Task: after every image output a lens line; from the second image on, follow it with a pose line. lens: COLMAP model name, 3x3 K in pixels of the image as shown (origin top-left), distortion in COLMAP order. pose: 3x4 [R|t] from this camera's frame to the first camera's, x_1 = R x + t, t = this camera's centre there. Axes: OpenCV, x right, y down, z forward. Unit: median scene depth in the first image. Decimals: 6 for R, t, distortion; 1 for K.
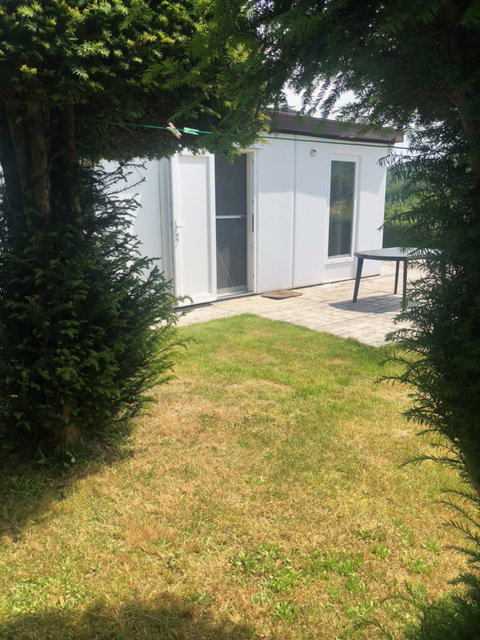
lens RADIAL K [[529.4, 0, 240.2], [0, 529.4, 312.4], [0, 0, 1]] dist [0.038436, -0.045152]
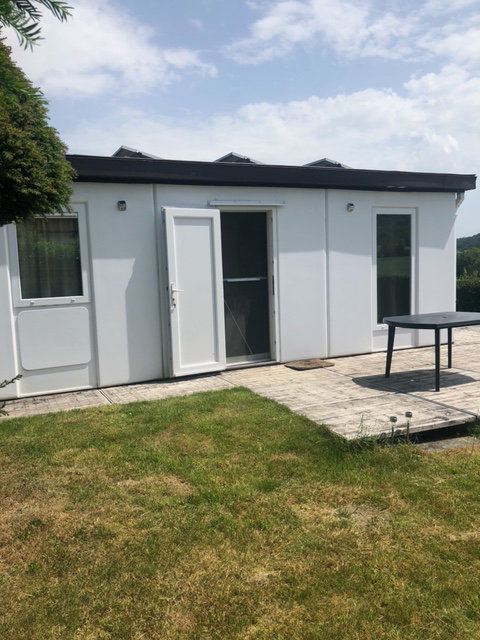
lens RADIAL K [[529.4, 0, 240.2], [0, 529.4, 312.4], [0, 0, 1]] dist [0.038436, -0.045152]
pose [[0.960860, 0.002803, -0.277020, 0.231451], [-0.032436, 0.994209, -0.102447, -0.028319], [0.275128, 0.107423, 0.955387, 0.121661]]
